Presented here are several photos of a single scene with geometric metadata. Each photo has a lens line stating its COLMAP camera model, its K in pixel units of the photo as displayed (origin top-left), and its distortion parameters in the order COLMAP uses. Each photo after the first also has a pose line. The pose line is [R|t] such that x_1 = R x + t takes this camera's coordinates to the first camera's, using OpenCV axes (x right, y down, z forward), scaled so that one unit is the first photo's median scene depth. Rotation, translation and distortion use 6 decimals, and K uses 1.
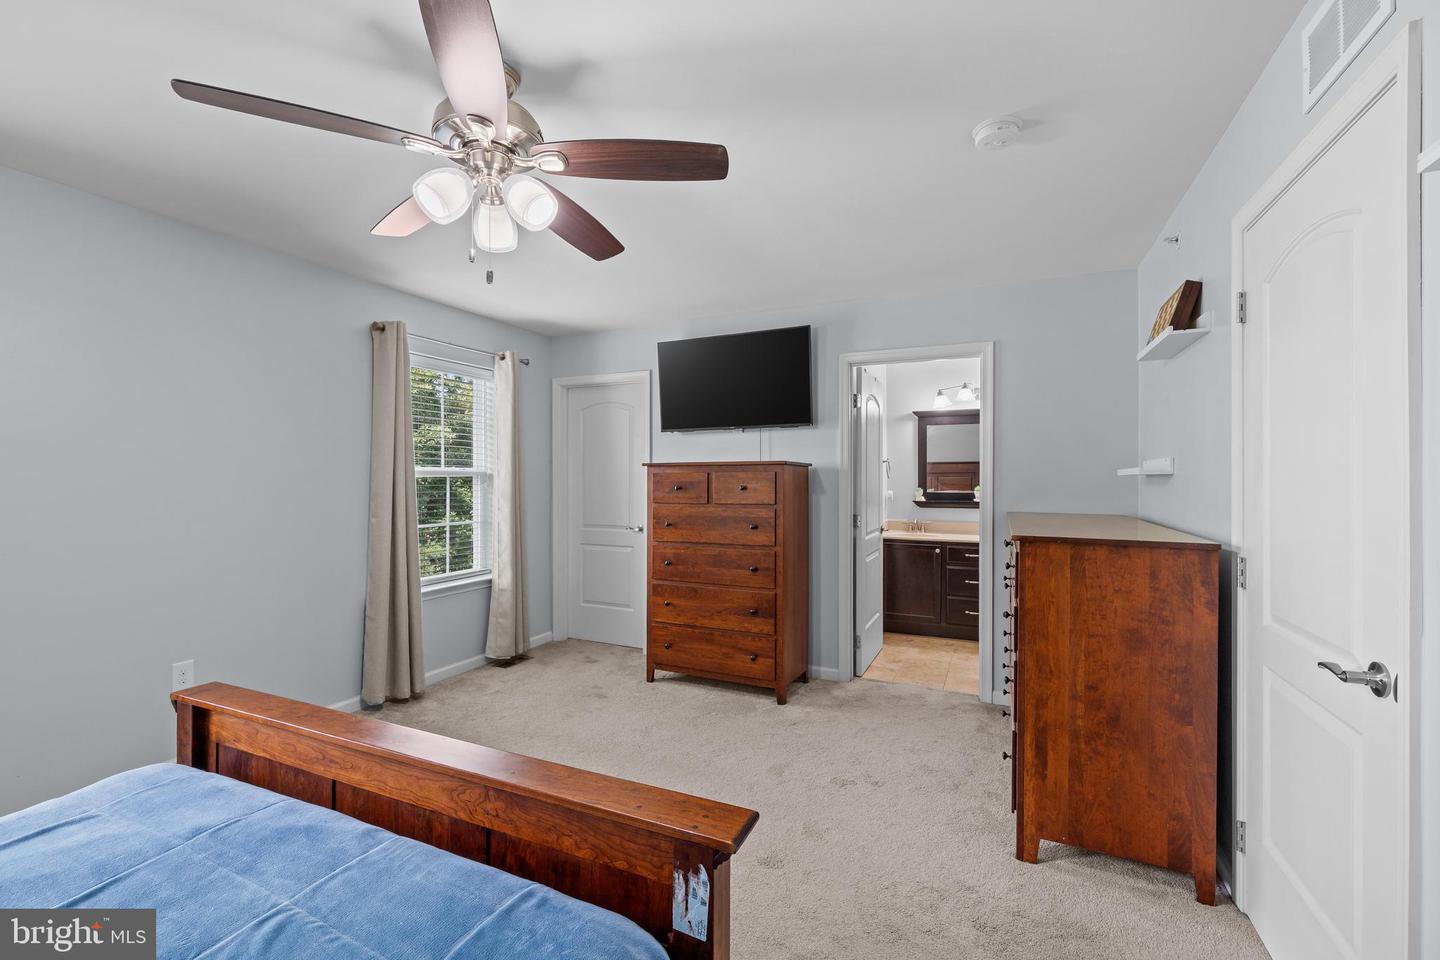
lens RADIAL K [[601.2, 0, 721.8], [0, 601.2, 482.7], [0, 0, 1]] dist [0.000085, 0.000412]
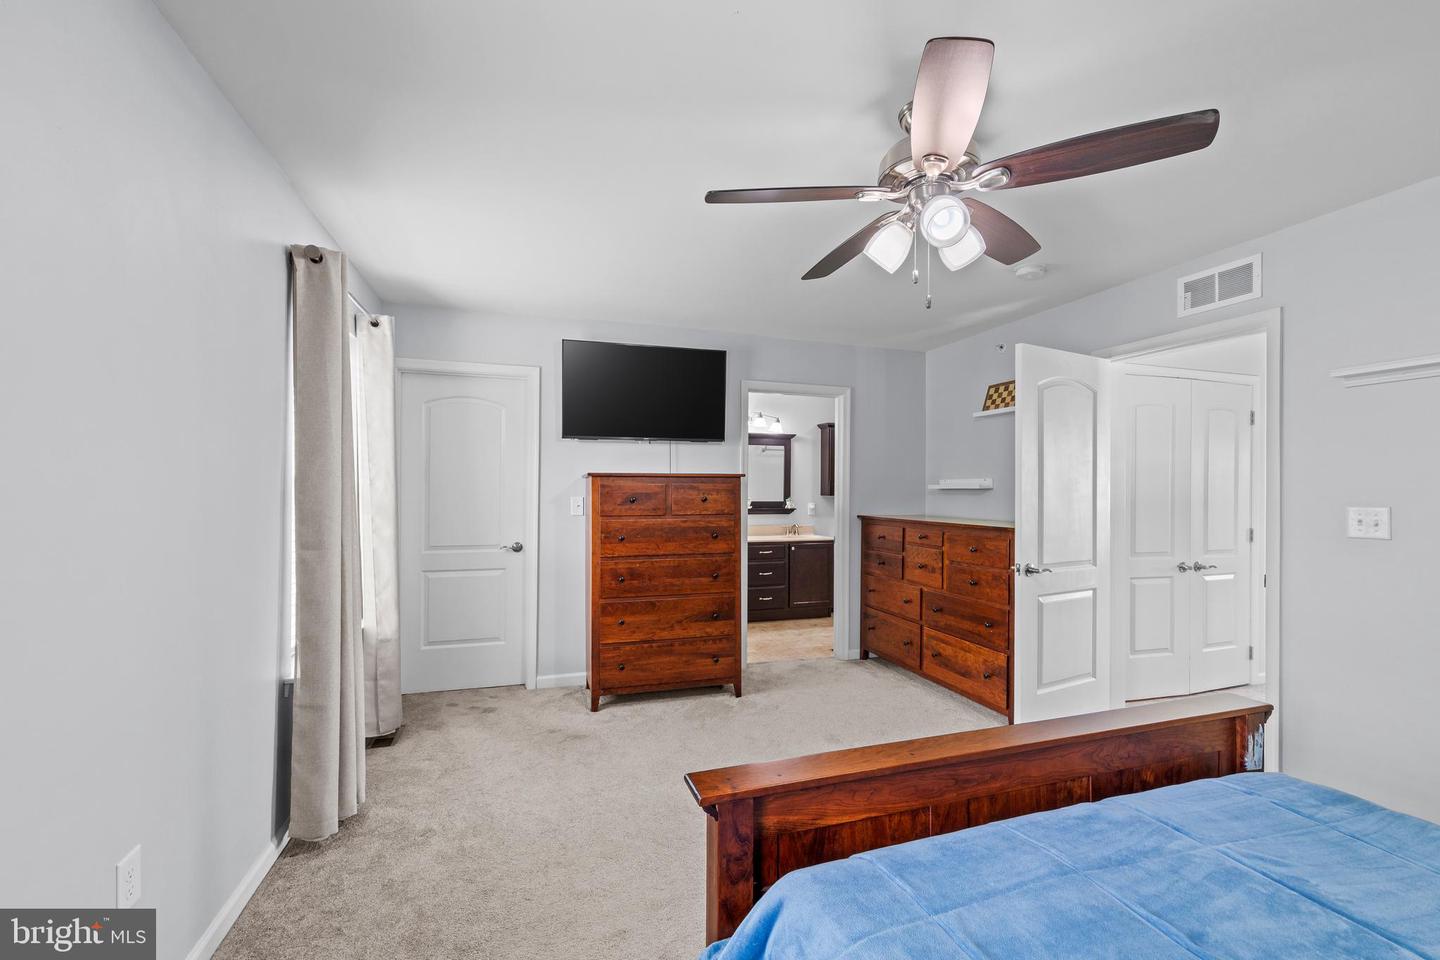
lens RADIAL K [[593.4, 0, 717.9], [0, 593.4, 490.0], [0, 0, 1]] dist [0.001226, 0.000175]
pose [[0.741691, 0.001342, 0.670740, -0.610186], [0.000160, 0.999998, -0.002178, -0.004557], [-0.670741, 0.001722, 0.741689, 0.209462]]
